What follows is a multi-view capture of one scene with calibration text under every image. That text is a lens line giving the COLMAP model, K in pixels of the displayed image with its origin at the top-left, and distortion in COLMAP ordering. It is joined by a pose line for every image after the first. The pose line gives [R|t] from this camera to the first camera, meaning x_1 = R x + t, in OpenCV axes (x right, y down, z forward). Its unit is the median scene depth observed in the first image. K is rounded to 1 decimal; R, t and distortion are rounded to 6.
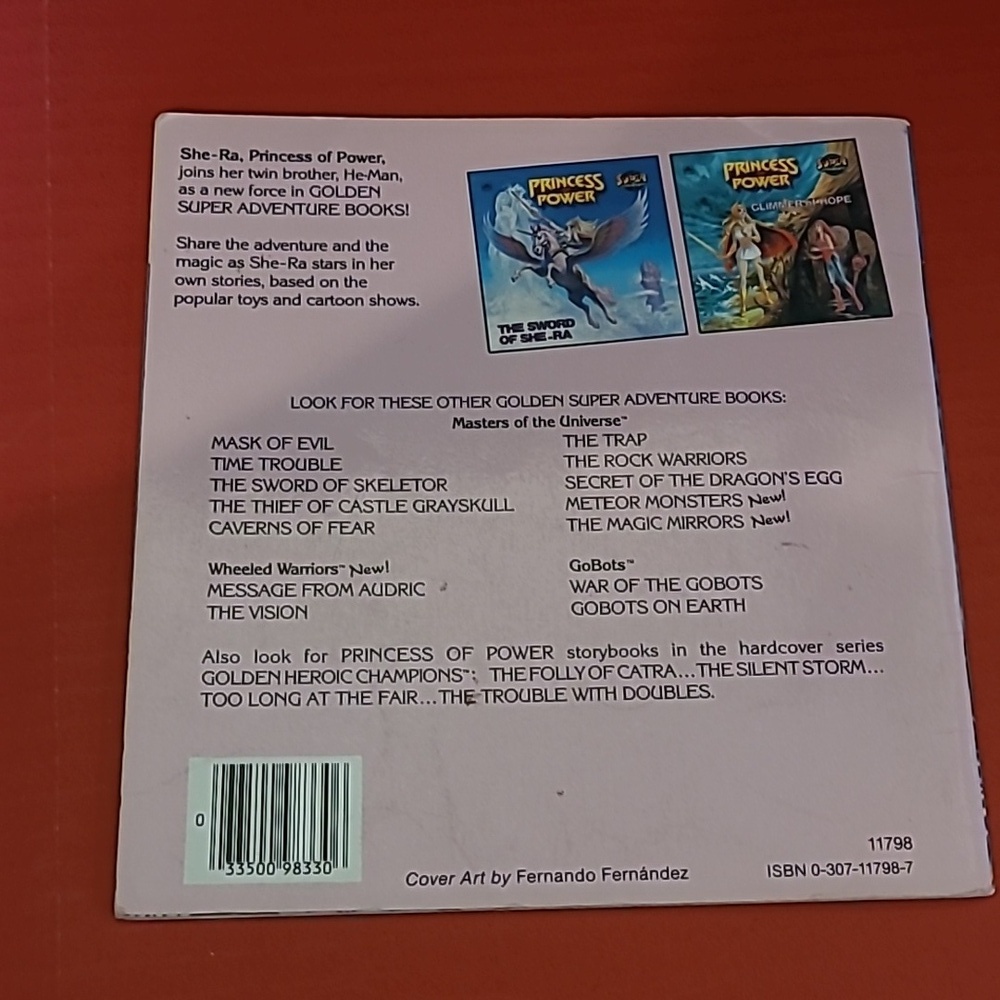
lens RADIAL K [[1195.8, 0, 500.0], [0, 1195.8, 500.0], [0, 0, 1]] dist [-0.022997, 0.039418]
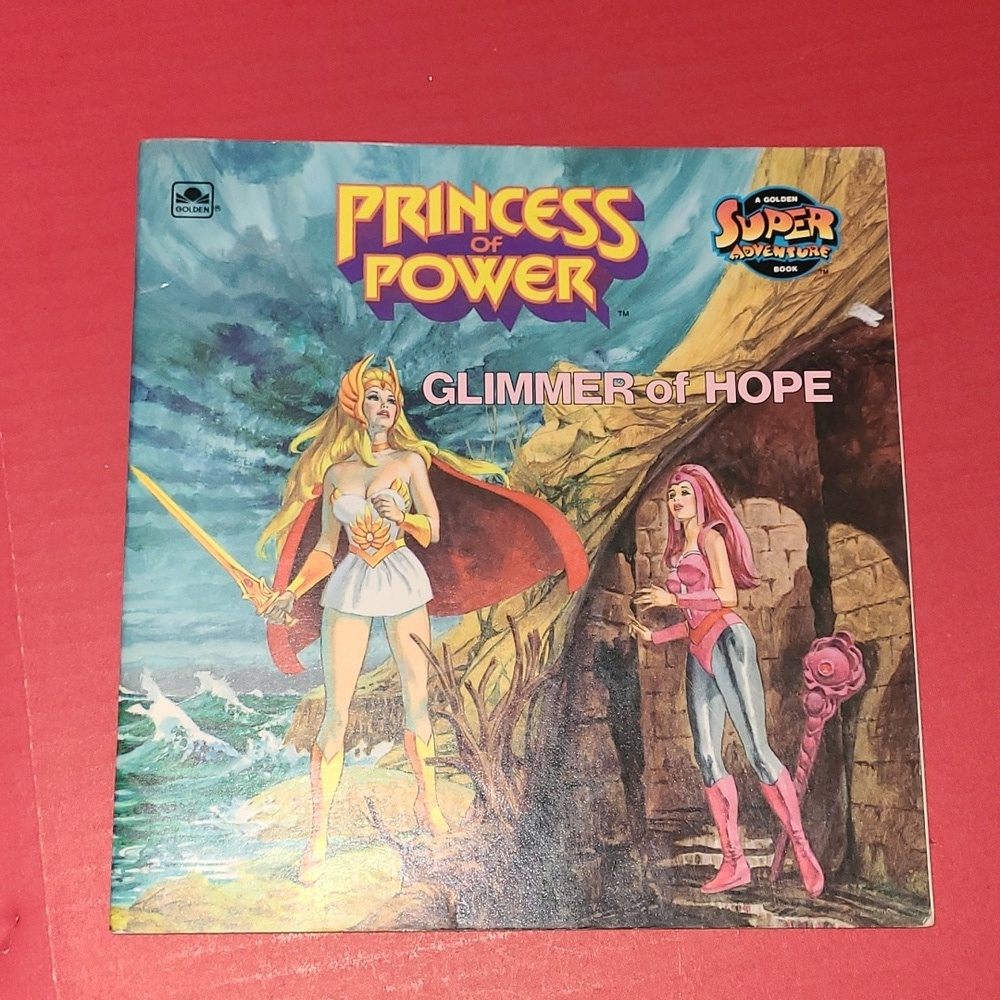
lens RADIAL K [[708.9, 0, 501.8], [0, 708.9, 514.3], [0, 0, 1]] dist [0.005742, 0.003037]
pose [[0.995552, 0.092787, 0.016350, 0.227736], [-0.094183, 0.984731, 0.146406, -0.243341], [-0.002515, -0.147294, 0.989090, 0.856919]]
